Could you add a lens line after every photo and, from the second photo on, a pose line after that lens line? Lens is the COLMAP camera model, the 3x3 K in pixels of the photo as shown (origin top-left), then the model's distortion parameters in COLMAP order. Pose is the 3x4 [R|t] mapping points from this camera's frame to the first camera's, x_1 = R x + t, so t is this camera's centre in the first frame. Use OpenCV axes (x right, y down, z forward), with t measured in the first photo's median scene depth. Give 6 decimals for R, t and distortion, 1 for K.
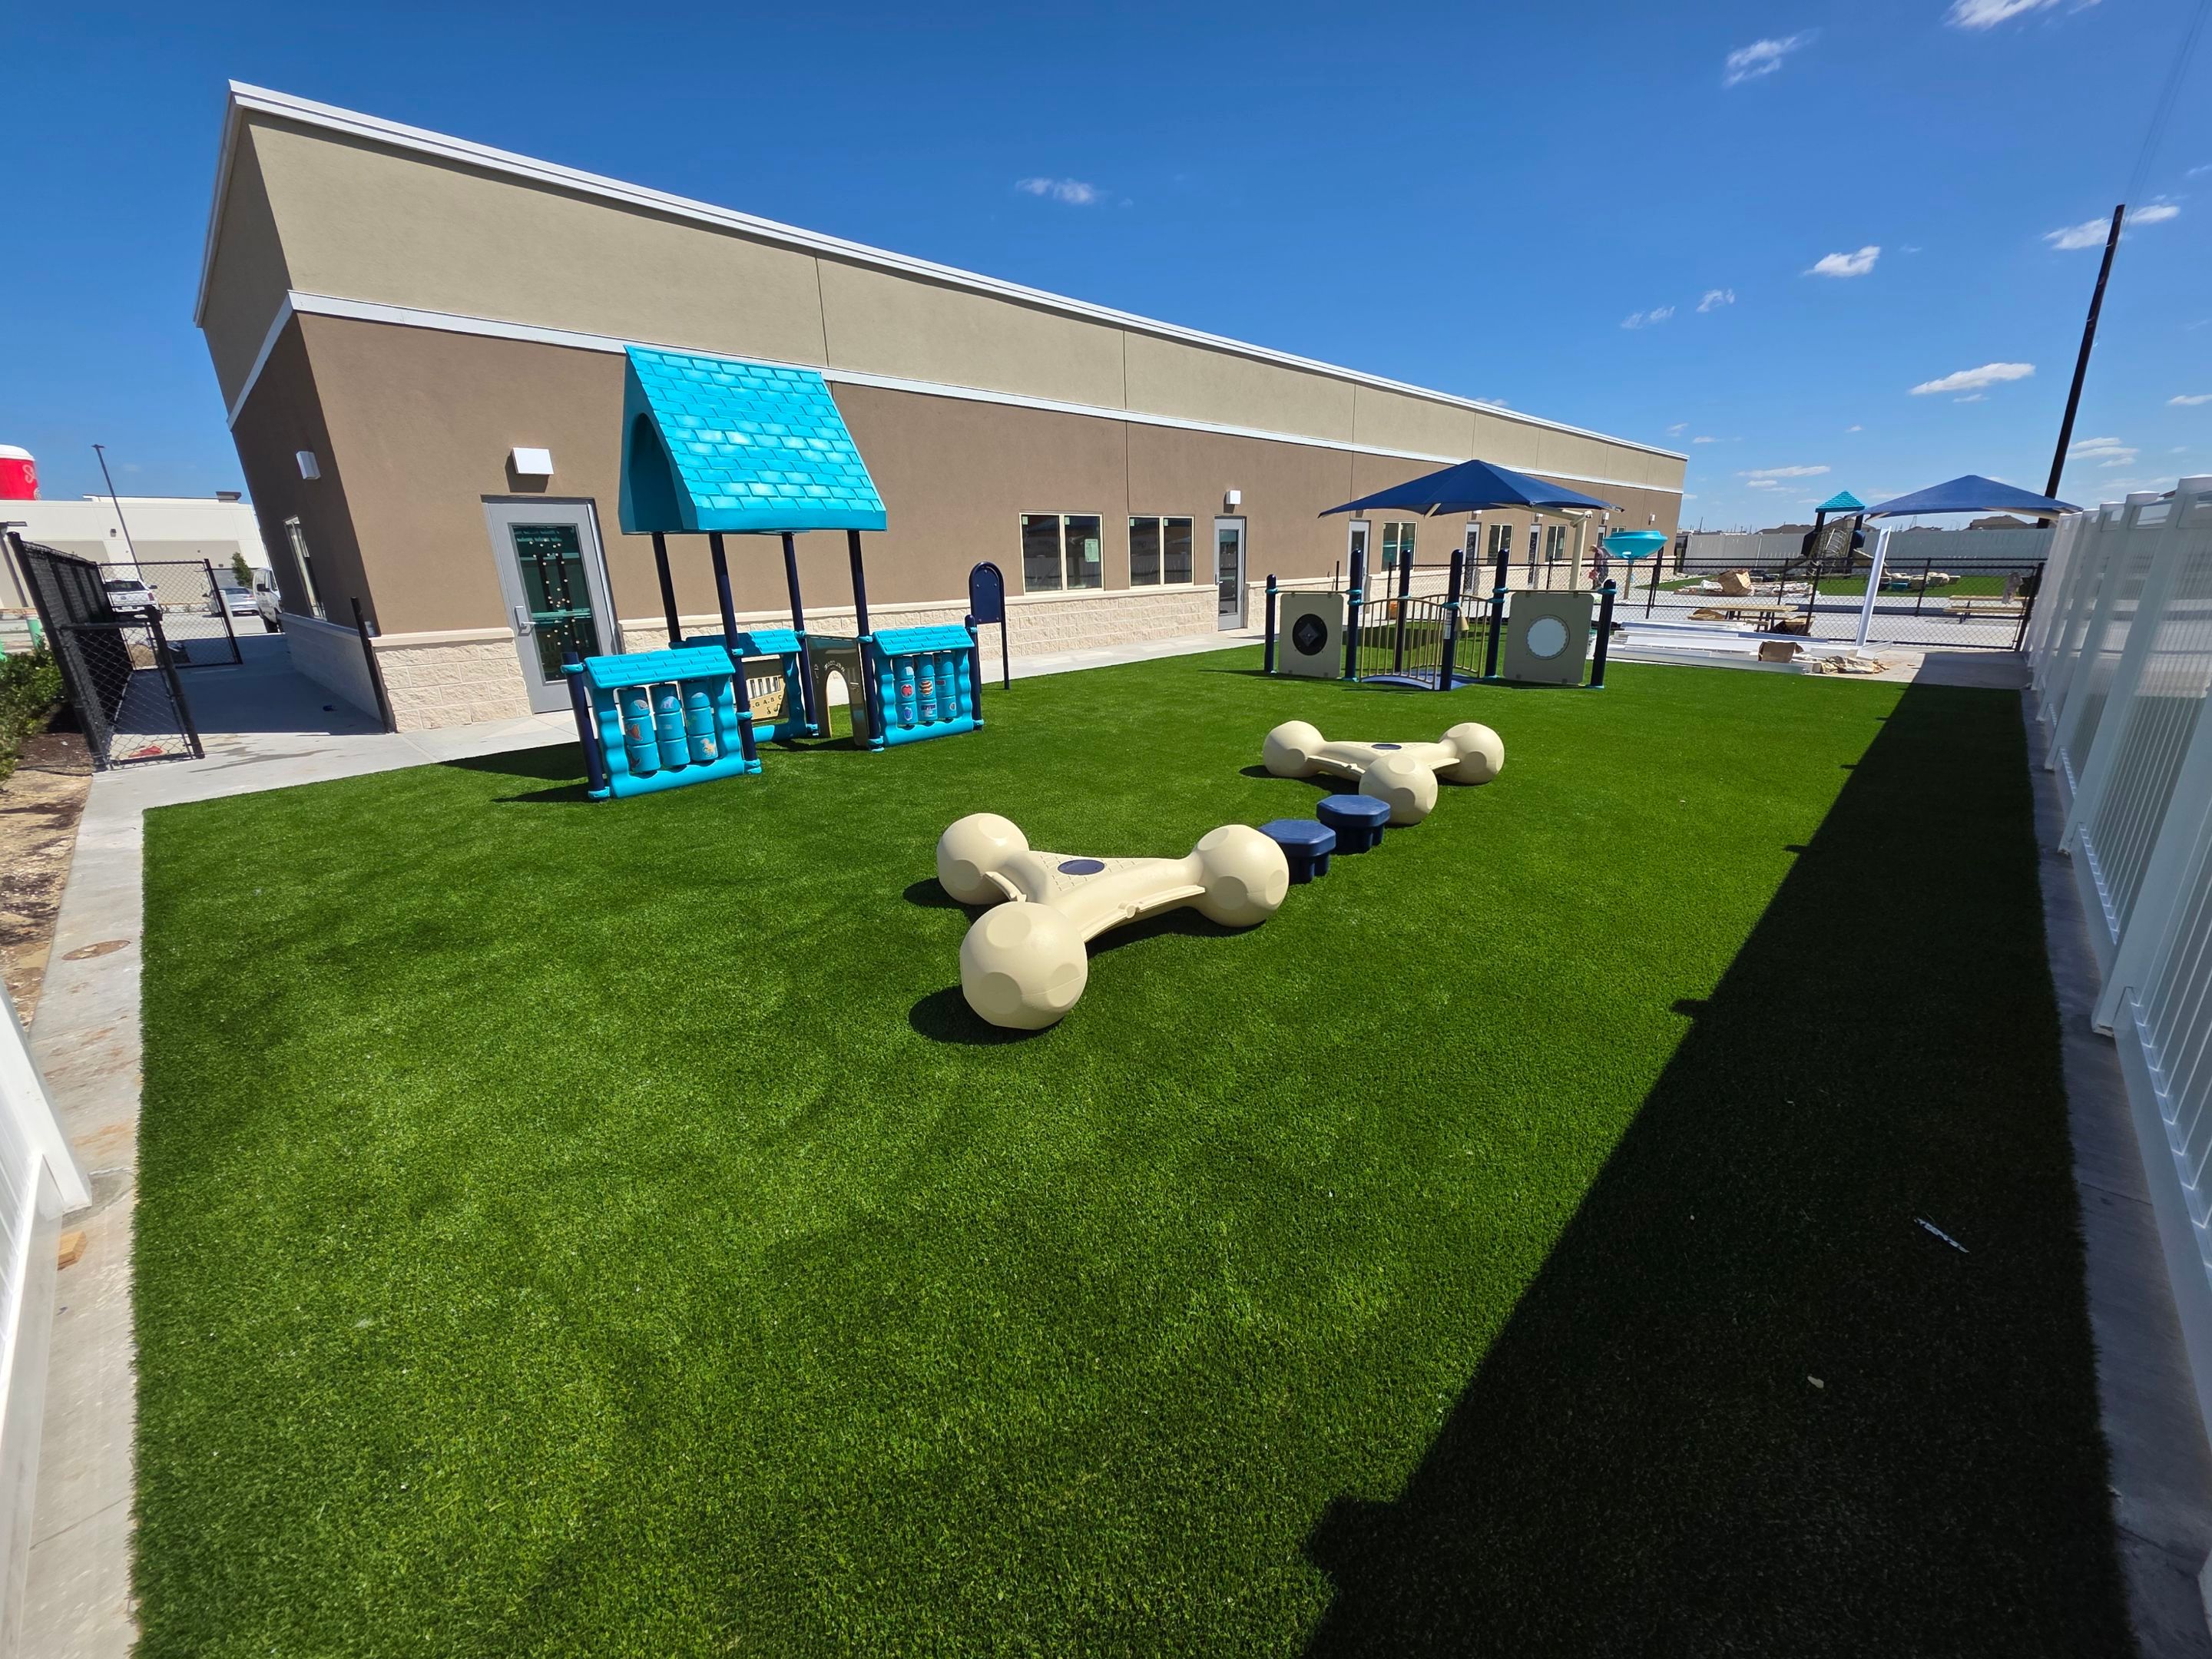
lens RADIAL K [[865.5, 0, 1122.8], [0, 865.5, 829.6], [0, 0, 1]] dist [-0.000558, 0.000583]
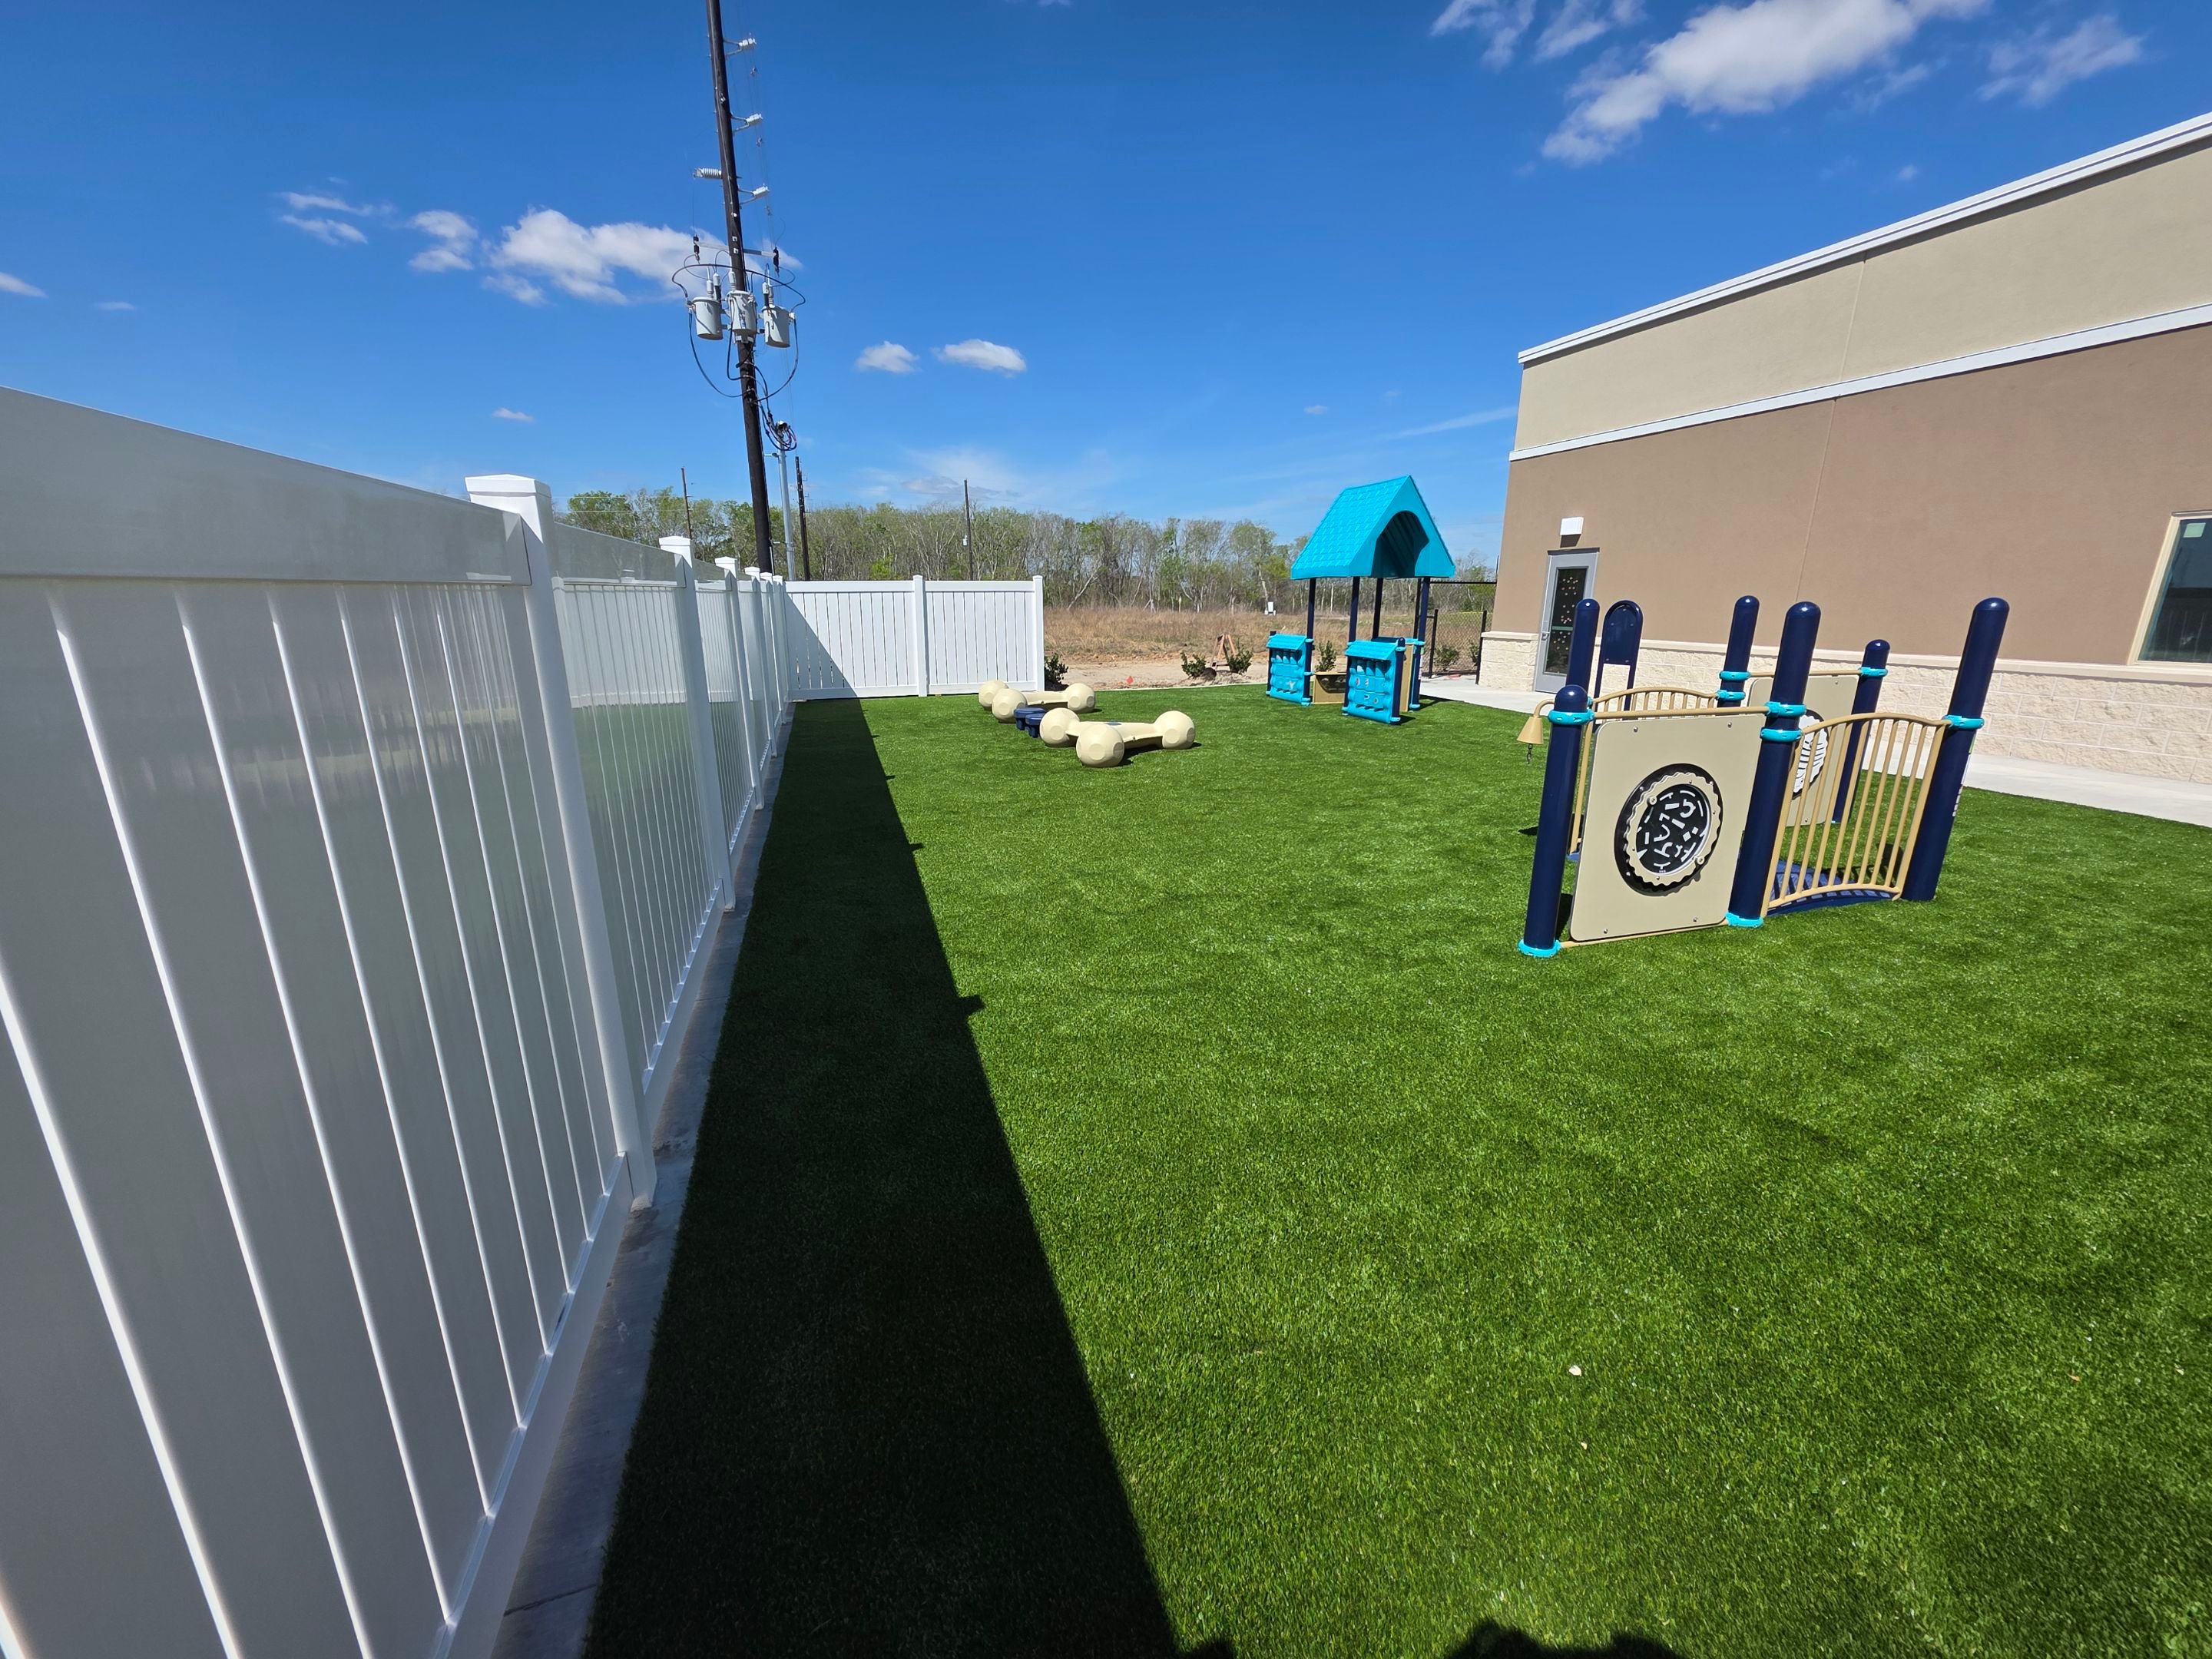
lens RADIAL K [[865.5, 0, 1095.9], [0, 865.5, 823.0], [0, 0, 1]] dist [-0.000558, 0.000583]
pose [[-0.500157, 0.237453, -0.832742, 1.076787], [-0.256421, 0.877925, 0.404347, -0.364602], [0.827098, 0.415769, -0.378212, 1.084990]]
